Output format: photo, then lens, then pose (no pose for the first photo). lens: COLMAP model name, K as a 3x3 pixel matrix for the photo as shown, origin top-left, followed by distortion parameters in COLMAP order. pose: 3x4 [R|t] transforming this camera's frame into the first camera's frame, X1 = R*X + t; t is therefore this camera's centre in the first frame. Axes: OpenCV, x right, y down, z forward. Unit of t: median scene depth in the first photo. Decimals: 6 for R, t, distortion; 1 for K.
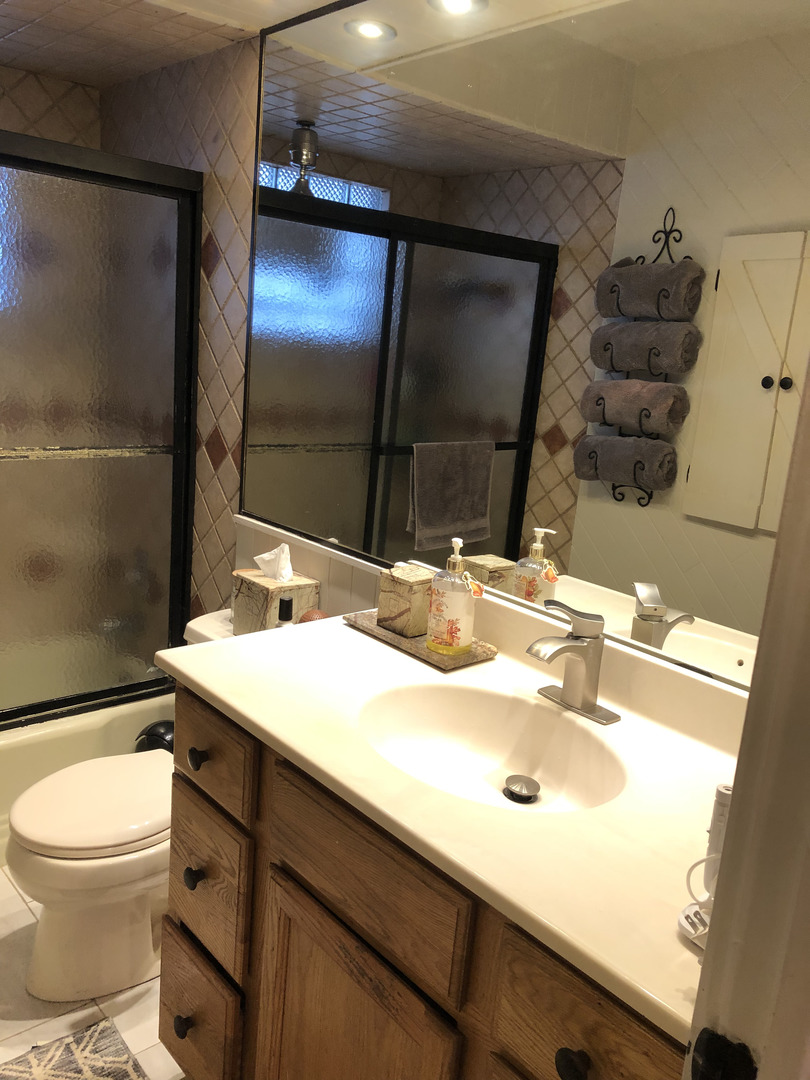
lens RADIAL K [[875.4, 0, 402.6], [0, 875.4, 535.4], [0, 0, 1]] dist [0.050051, -0.061693]
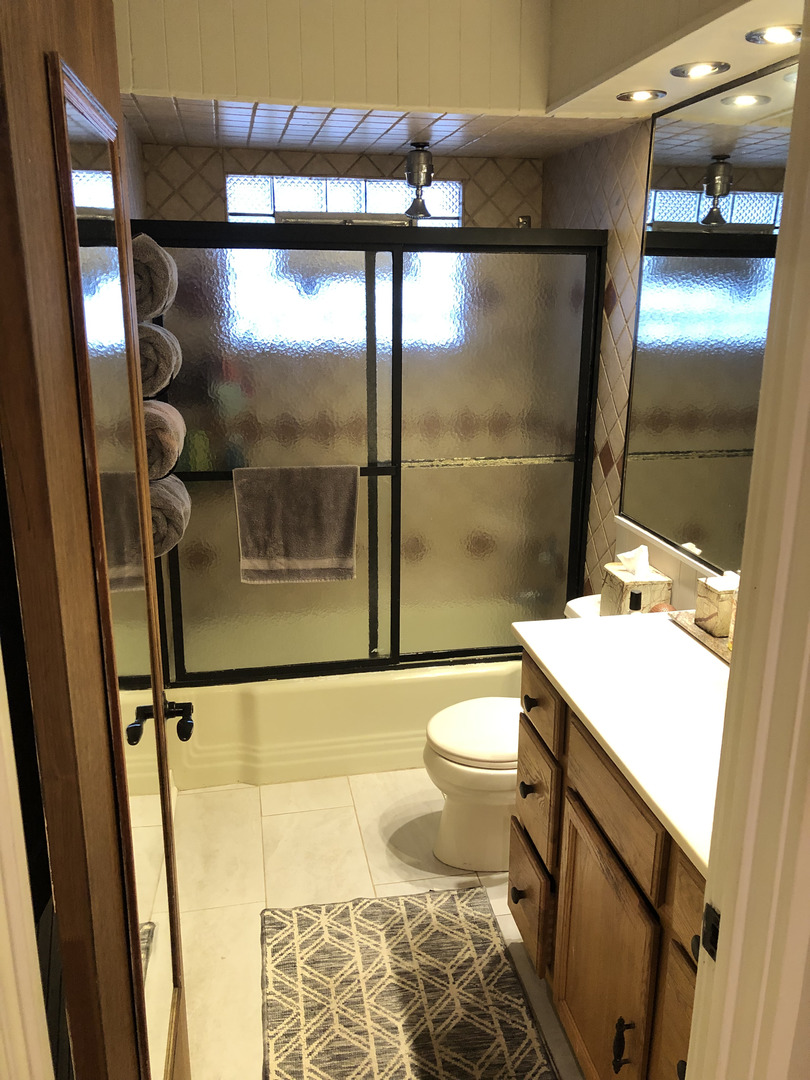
lens RADIAL K [[875.4, 0, 415.4], [0, 875.4, 521.3], [0, 0, 1]] dist [0.050051, -0.061693]
pose [[0.862675, 0.059722, -0.502221, 0.201149], [-0.049230, 0.998204, 0.034138, -0.050271], [0.503357, -0.004726, 0.864065, -0.197907]]
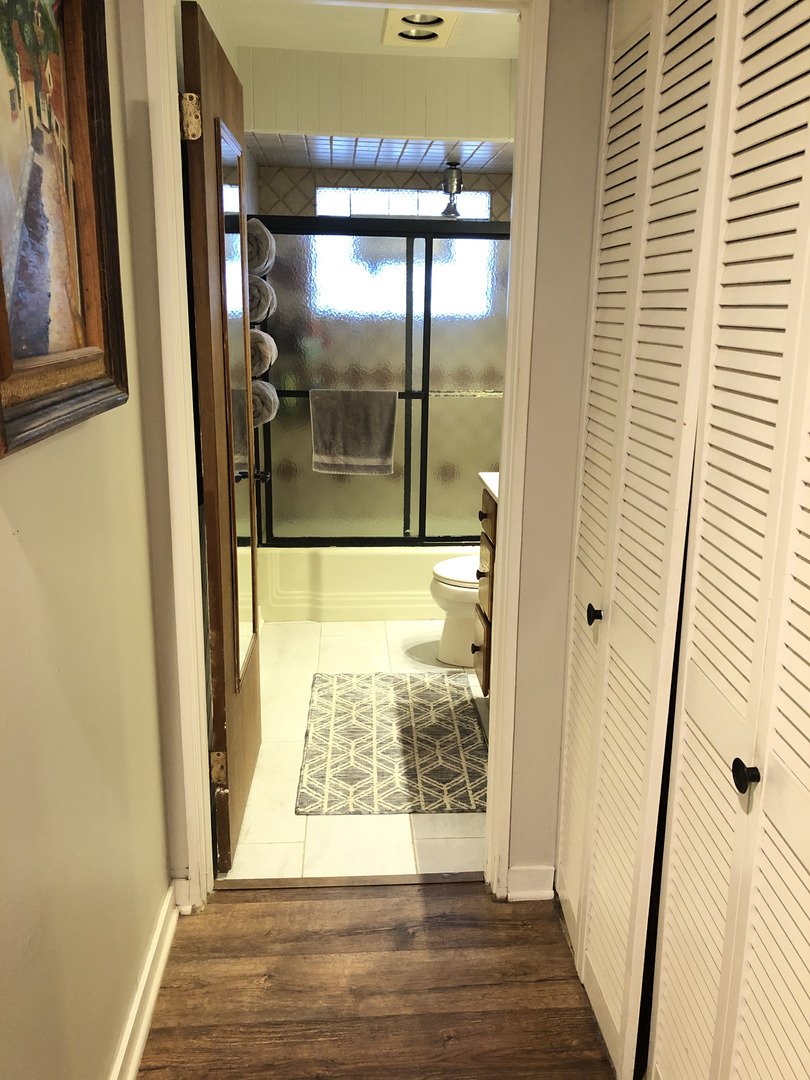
lens RADIAL K [[875.4, 0, 411.0], [0, 875.4, 533.0], [0, 0, 1]] dist [0.050051, -0.061693]
pose [[0.793673, 0.081955, -0.602799, 0.645610], [-0.084542, 0.996128, 0.024119, 0.177684], [0.602441, 0.031819, 0.797529, -0.571680]]
